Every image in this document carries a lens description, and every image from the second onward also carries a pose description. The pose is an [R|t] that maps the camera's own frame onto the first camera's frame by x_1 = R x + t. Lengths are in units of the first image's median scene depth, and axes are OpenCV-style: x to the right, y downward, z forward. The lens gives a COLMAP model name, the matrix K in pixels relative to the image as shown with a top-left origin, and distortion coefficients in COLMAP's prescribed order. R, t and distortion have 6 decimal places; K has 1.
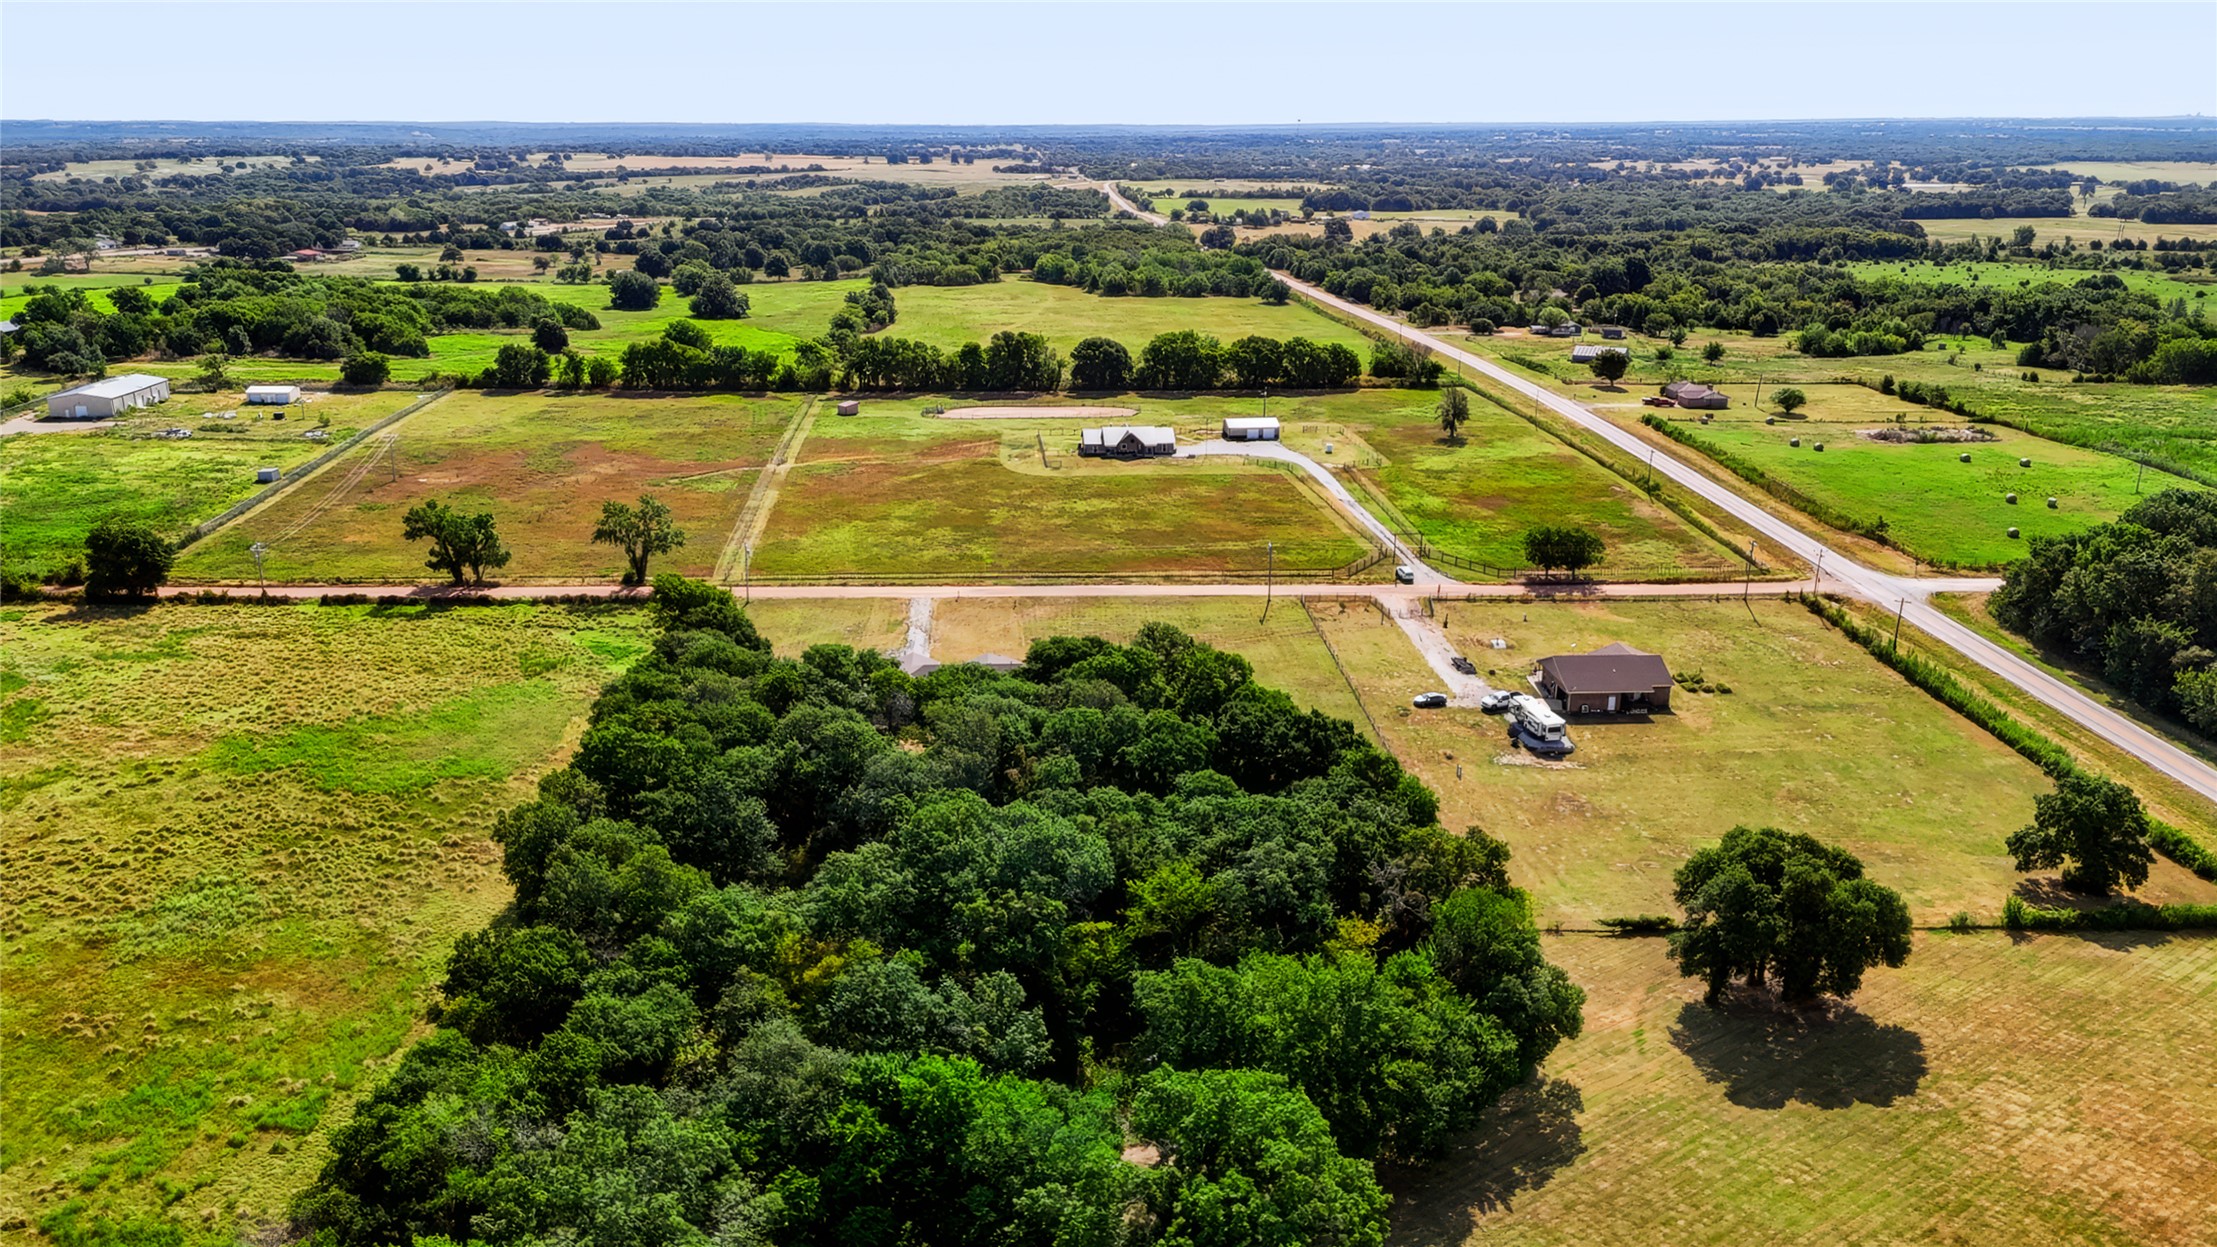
lens RADIAL K [[1597.4, 0, 1108.5], [0, 1597.4, 623.5], [0, 0, 1]] dist [0.070103, -0.116251]
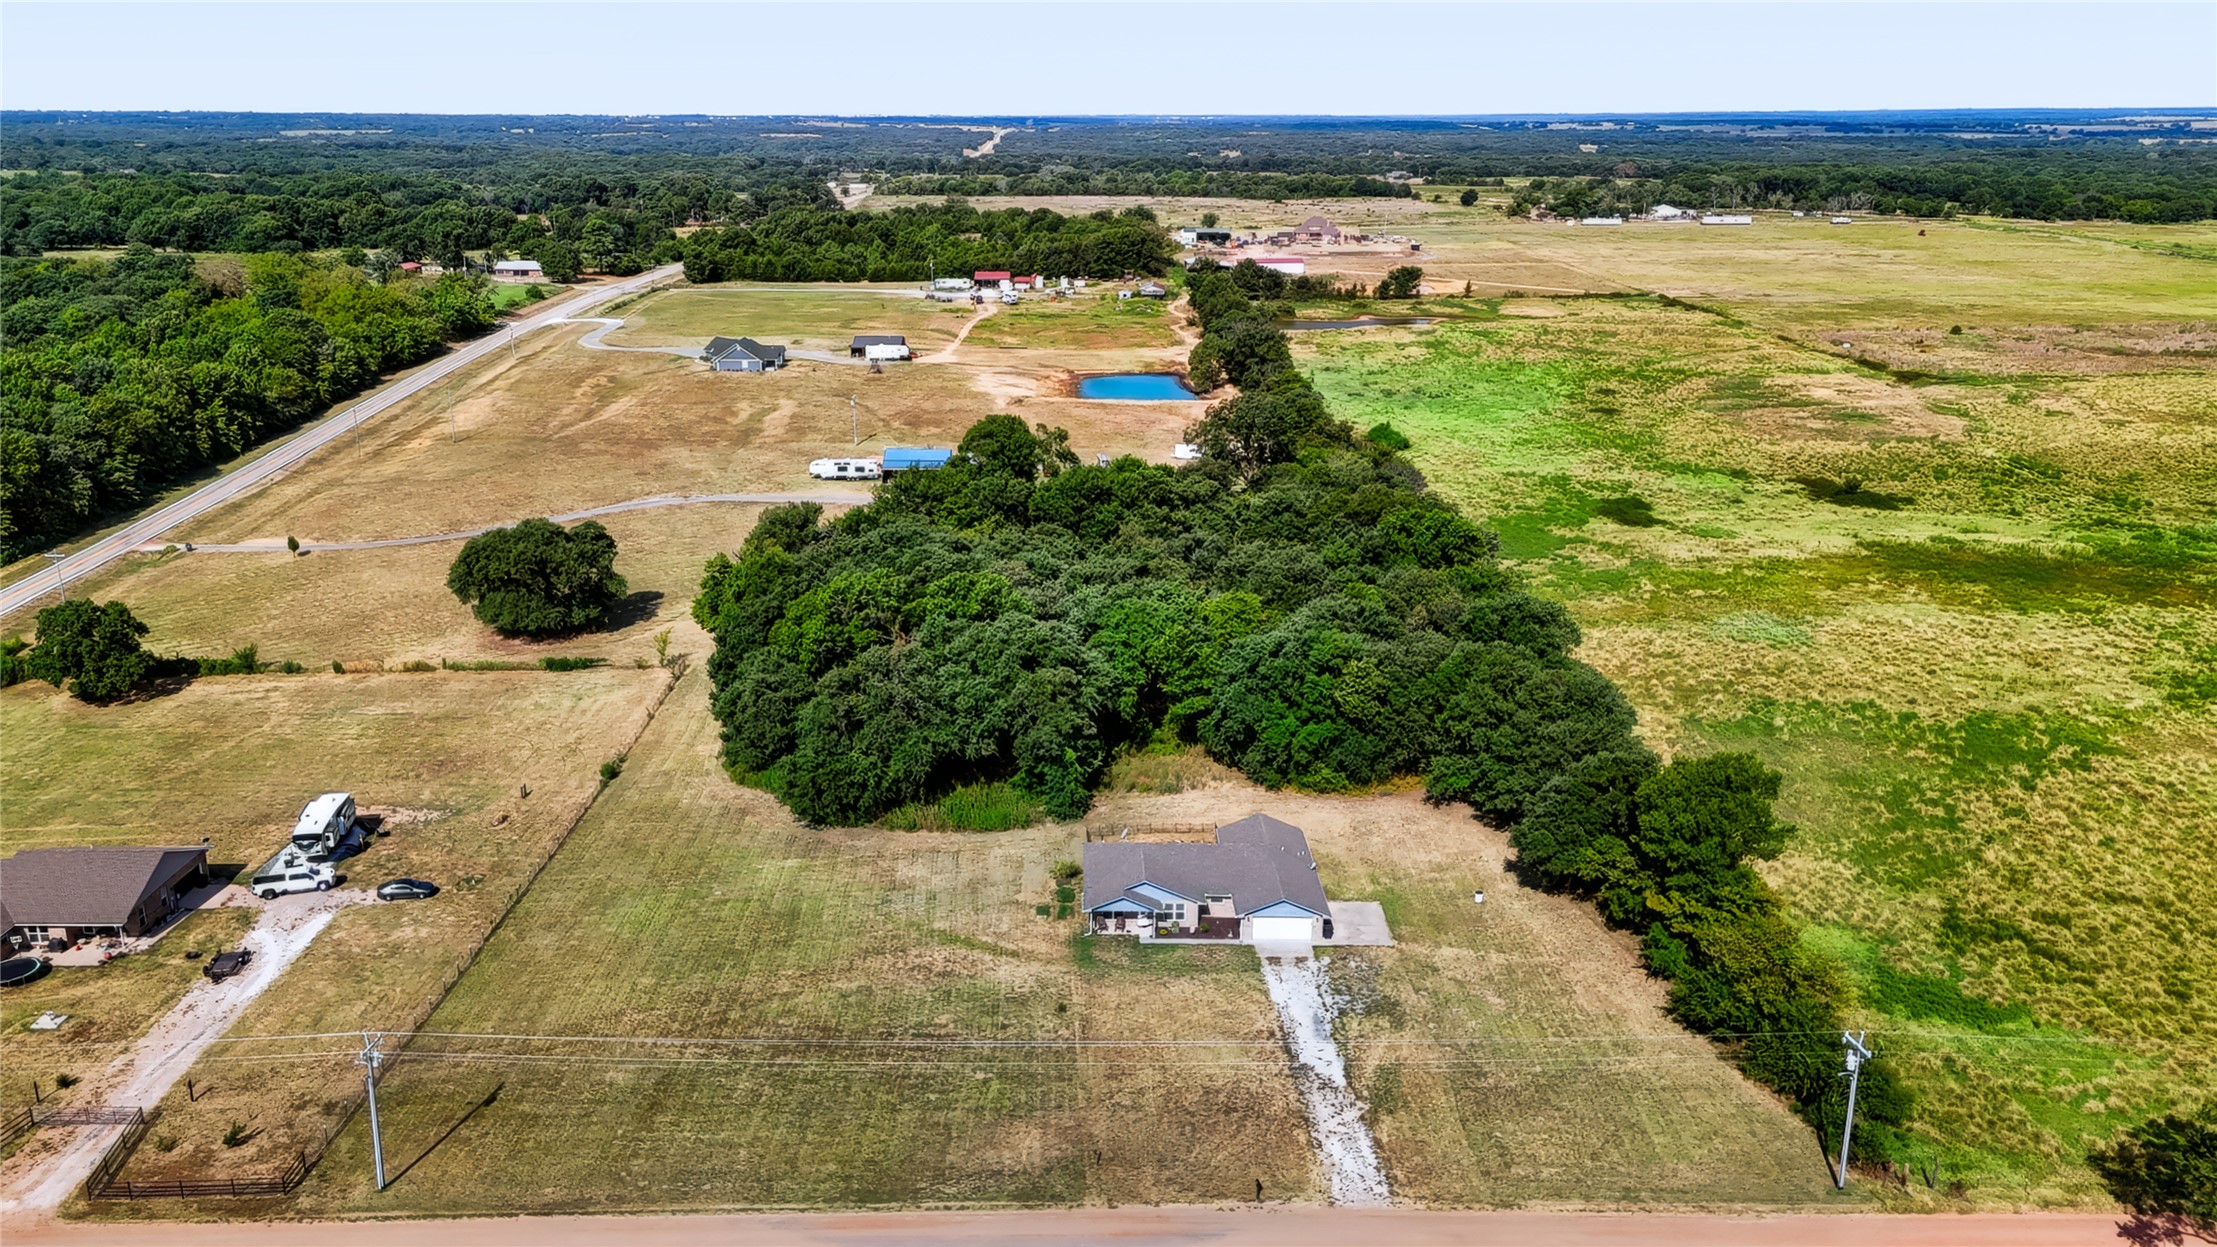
lens RADIAL K [[1680.7, 0, 1108.5], [0, 1680.7, 623.5], [0, 0, 1]] dist [0.076684, -0.084511]
pose [[-0.996106, -0.021436, 0.085518, -0.094314], [0.029247, 0.834720, 0.549898, -0.342012], [-0.083171, 0.550257, -0.830842, 1.280801]]
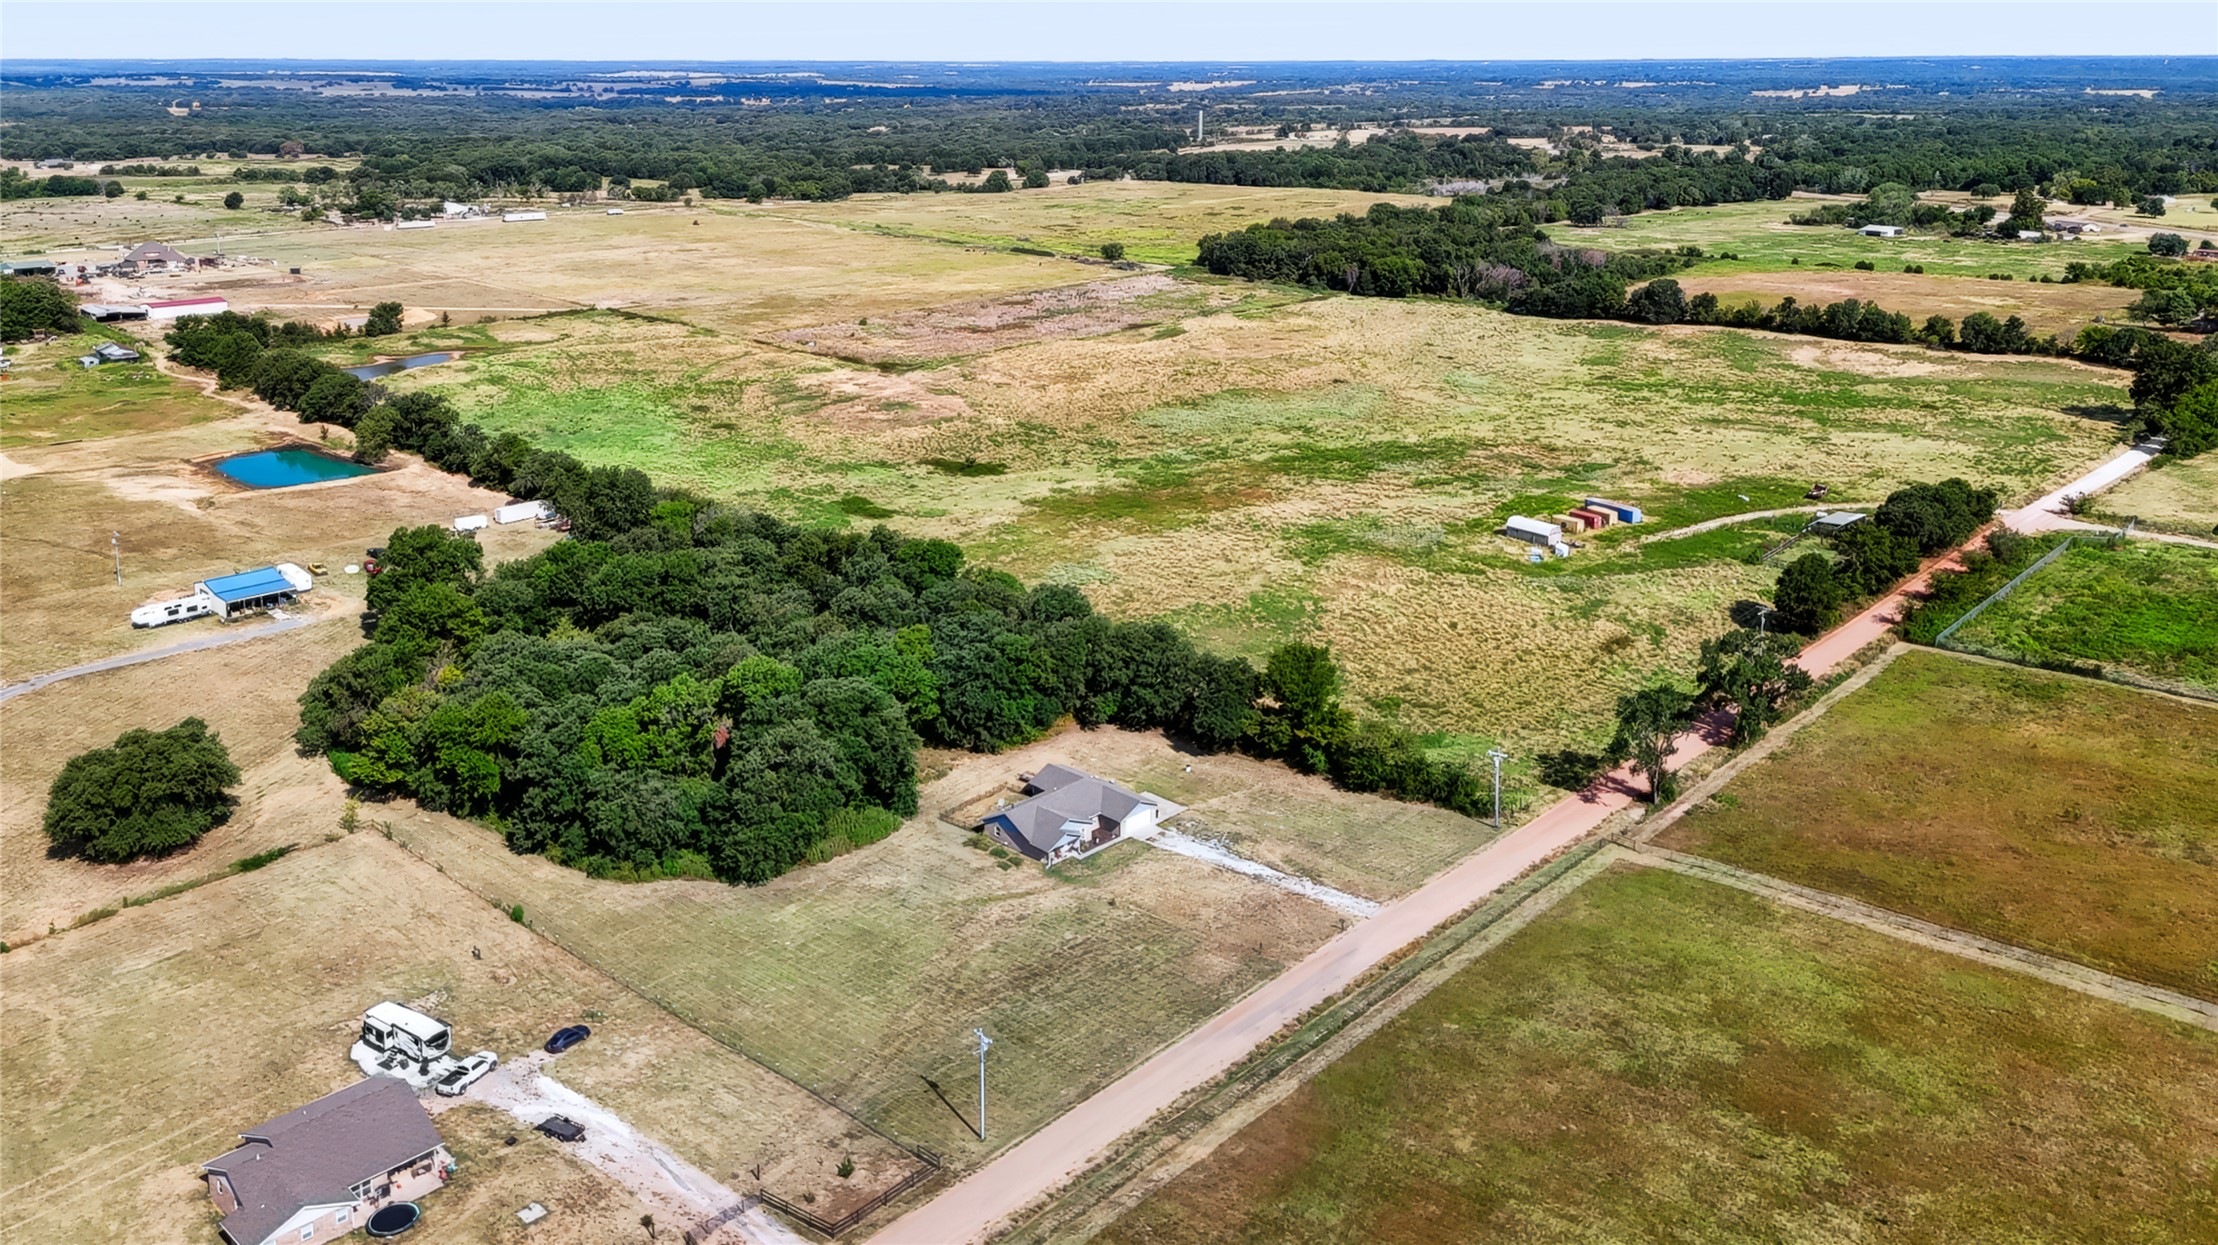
lens RADIAL K [[1681.4, 0, 1109.0], [0, 1681.4, 622.5], [0, 0, 1]] dist [0.076684, -0.084511]
pose [[-0.738923, 0.214497, -0.638737, 0.411252], [-0.199884, 0.835519, 0.511815, -0.477179], [0.643459, 0.505865, -0.574509, 1.312100]]
